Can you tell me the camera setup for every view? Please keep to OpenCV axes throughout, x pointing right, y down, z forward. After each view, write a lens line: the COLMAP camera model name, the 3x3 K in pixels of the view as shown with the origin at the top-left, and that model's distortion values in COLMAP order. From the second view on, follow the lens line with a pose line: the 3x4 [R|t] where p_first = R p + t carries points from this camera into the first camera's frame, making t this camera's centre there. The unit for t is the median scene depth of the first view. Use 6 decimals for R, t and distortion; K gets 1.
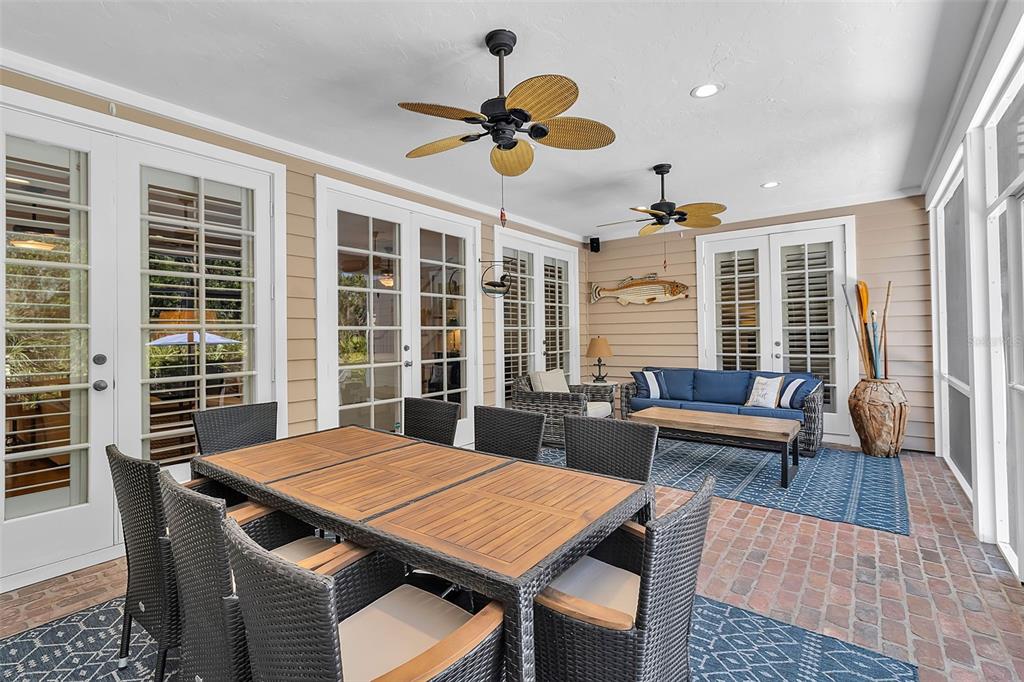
lens RADIAL K [[472.2, 0, 505.3], [0, 472.2, 327.1], [0, 0, 1]] dist [0.003457, 0.000785]
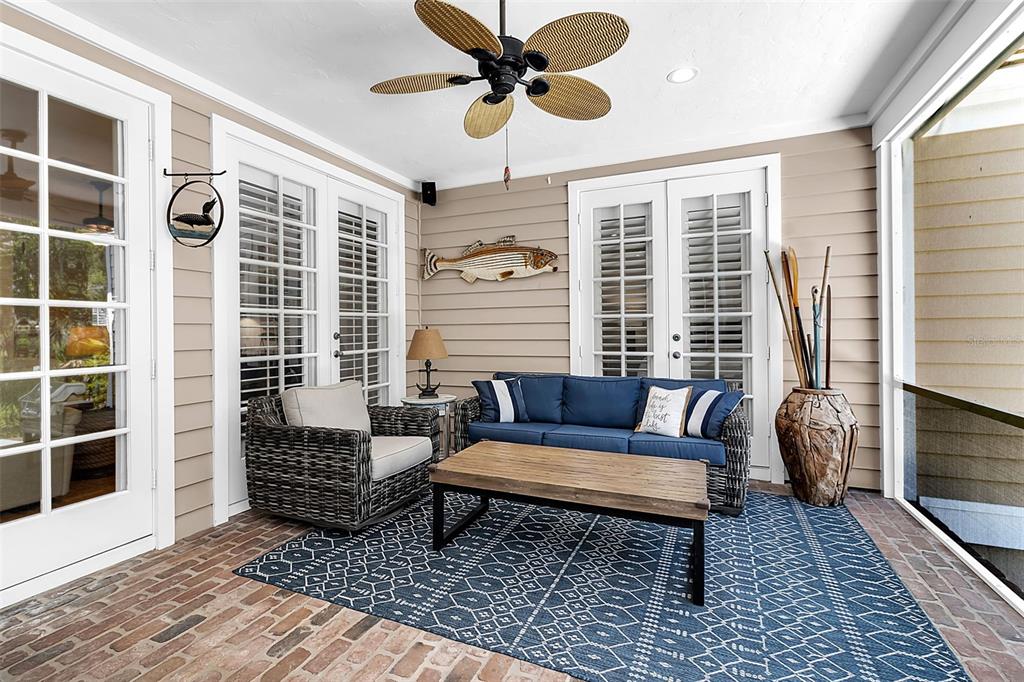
lens RADIAL K [[472.2, 0, 505.3], [0, 472.2, 327.1], [0, 0, 1]] dist [0.003457, 0.000785]
pose [[0.969590, 0.004504, 0.244692, 0.159517], [-0.006374, 0.999956, 0.006852, 0.016324], [-0.244650, -0.008203, 0.969577, 0.383178]]
